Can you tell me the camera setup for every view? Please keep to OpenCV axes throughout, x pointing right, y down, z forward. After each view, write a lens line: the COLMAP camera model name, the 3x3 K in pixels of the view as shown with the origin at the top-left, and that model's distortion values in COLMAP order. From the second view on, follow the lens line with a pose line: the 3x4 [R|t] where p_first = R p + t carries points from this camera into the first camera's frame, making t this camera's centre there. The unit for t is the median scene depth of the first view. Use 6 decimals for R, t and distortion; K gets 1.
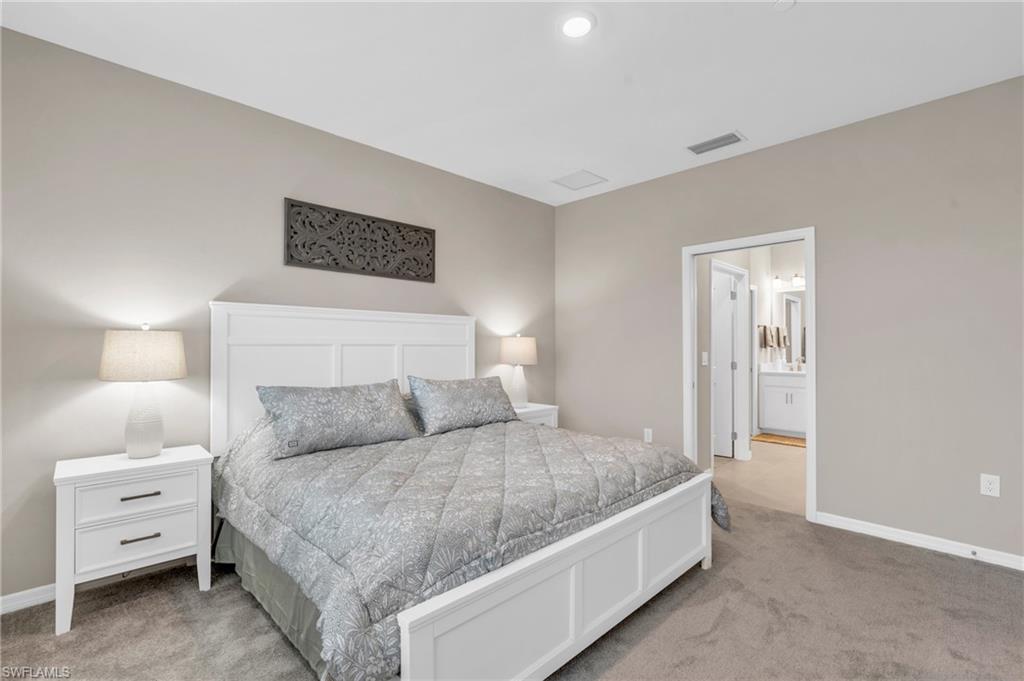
lens RADIAL K [[464.5, 0, 510.2], [0, 464.5, 342.5], [0, 0, 1]] dist [-0.012726, -0.000453]
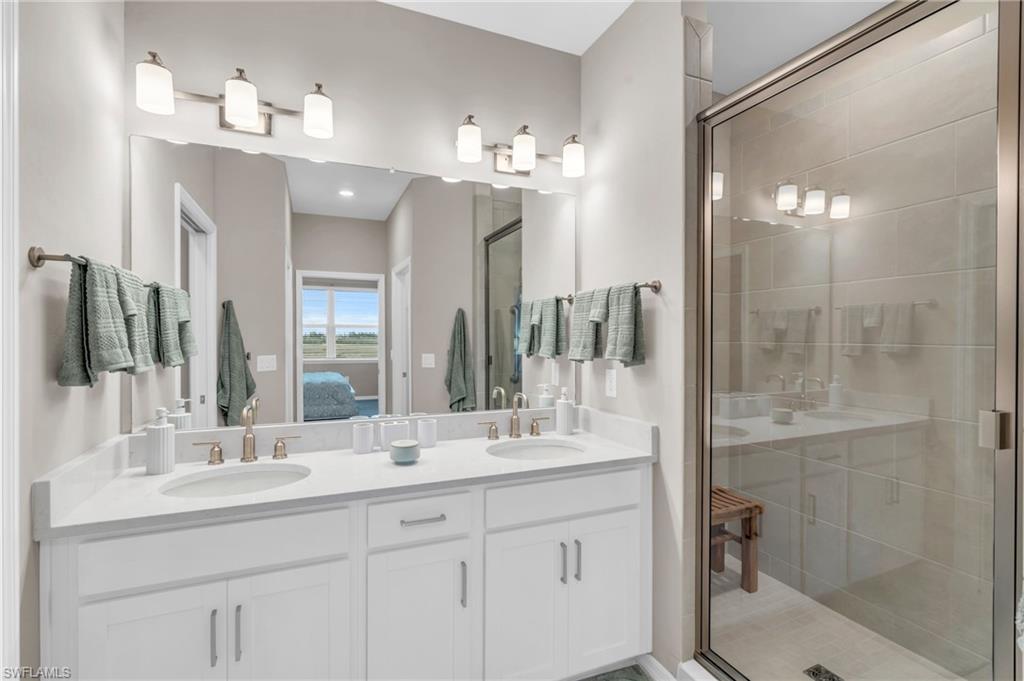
lens RADIAL K [[464.5, 0, 509.0], [0, 464.5, 336.9], [0, 0, 1]] dist [-0.012726, -0.000453]
pose [[0.365747, -0.006356, 0.930693, 0.438549], [-0.007932, 0.999919, 0.009946, -0.009413], [-0.930681, -0.011020, 0.365667, 0.769402]]
